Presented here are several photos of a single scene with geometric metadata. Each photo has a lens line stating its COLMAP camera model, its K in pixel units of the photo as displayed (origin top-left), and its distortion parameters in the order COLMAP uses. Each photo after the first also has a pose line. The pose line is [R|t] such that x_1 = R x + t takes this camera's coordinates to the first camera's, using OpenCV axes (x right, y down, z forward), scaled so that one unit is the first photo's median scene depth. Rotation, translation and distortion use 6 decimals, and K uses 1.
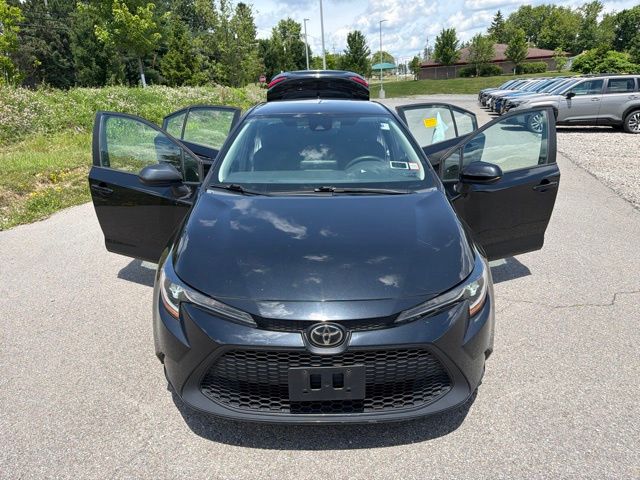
lens RADIAL K [[461.2, 0, 317.5], [0, 461.2, 241.3], [0, 0, 1]] dist [0.018838, -0.023767]
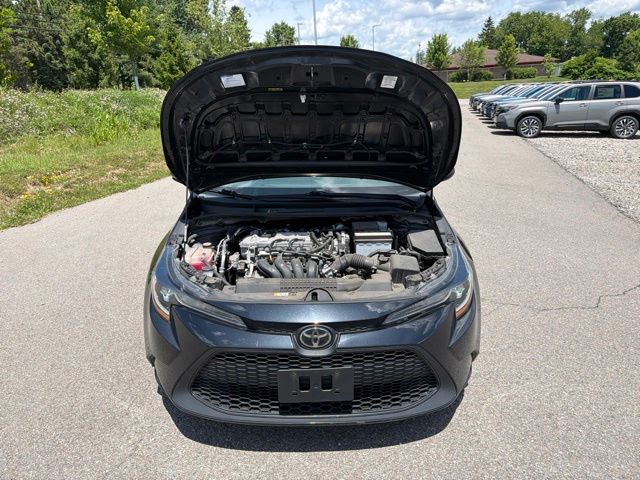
lens RADIAL K [[461.2, 0, 319.2], [0, 461.2, 236.3], [0, 0, 1]] dist [0.018838, -0.023767]
pose [[0.999825, 0.001900, 0.018590, 0.002317], [-0.001601, 0.999870, -0.016053, -0.001120], [-0.018618, 0.016020, 0.999698, -0.005911]]
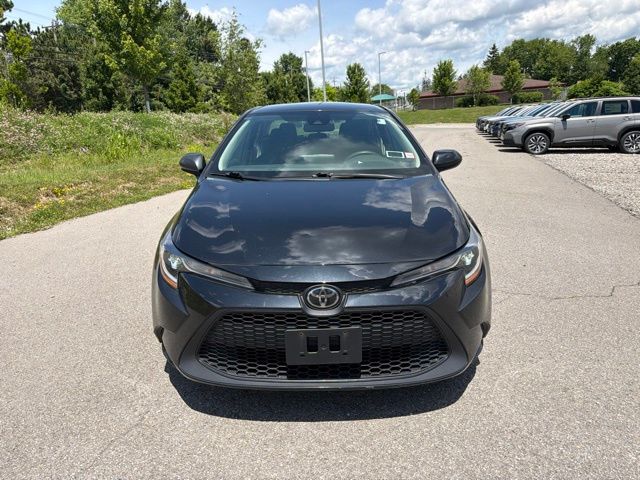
lens RADIAL K [[461.2, 0, 317.6], [0, 461.2, 240.2], [0, 0, 1]] dist [0.018838, -0.023767]
pose [[0.999982, -0.004861, -0.003644, 0.003284], [0.004608, 0.997774, -0.066521, 0.039115], [0.003959, 0.066503, 0.997778, -0.004181]]
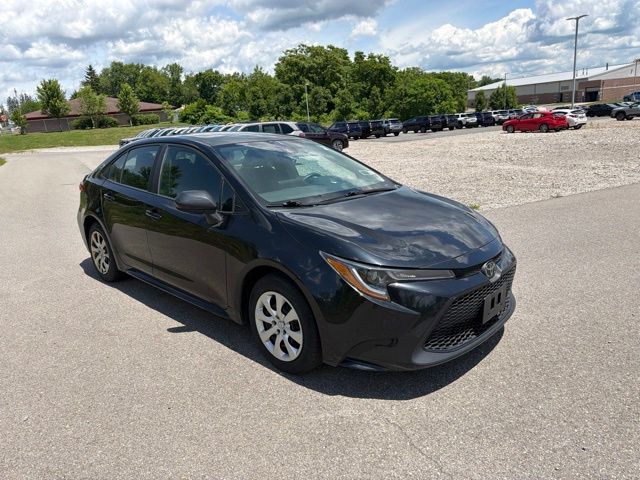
lens RADIAL K [[461.2, 0, 325.2], [0, 461.2, 241.2], [0, 0, 1]] dist [0.018838, -0.023767]
pose [[0.688802, -0.189705, 0.699688, -0.359873], [0.261765, 0.965123, 0.003979, -0.006138], [-0.676040, 0.180413, 0.714437, 0.080708]]
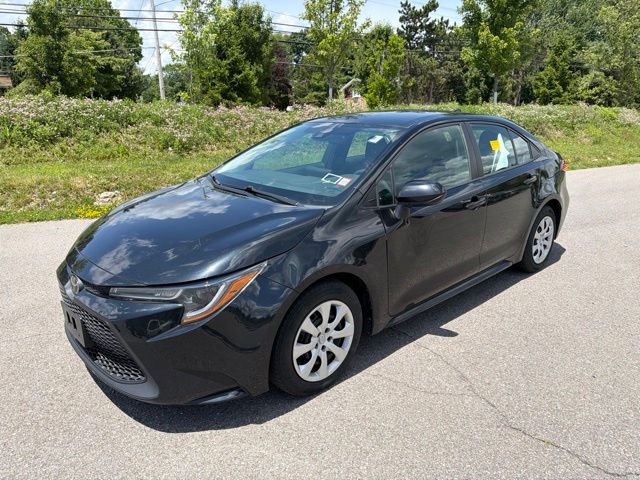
lens RADIAL K [[461.2, 0, 326.6], [0, 461.2, 237.8], [0, 0, 1]] dist [0.018838, -0.023767]
pose [[0.683322, 0.210916, -0.698989, 0.359242], [-0.242312, 0.968616, 0.055394, -0.042185], [0.688735, 0.131522, 0.712984, 0.150612]]
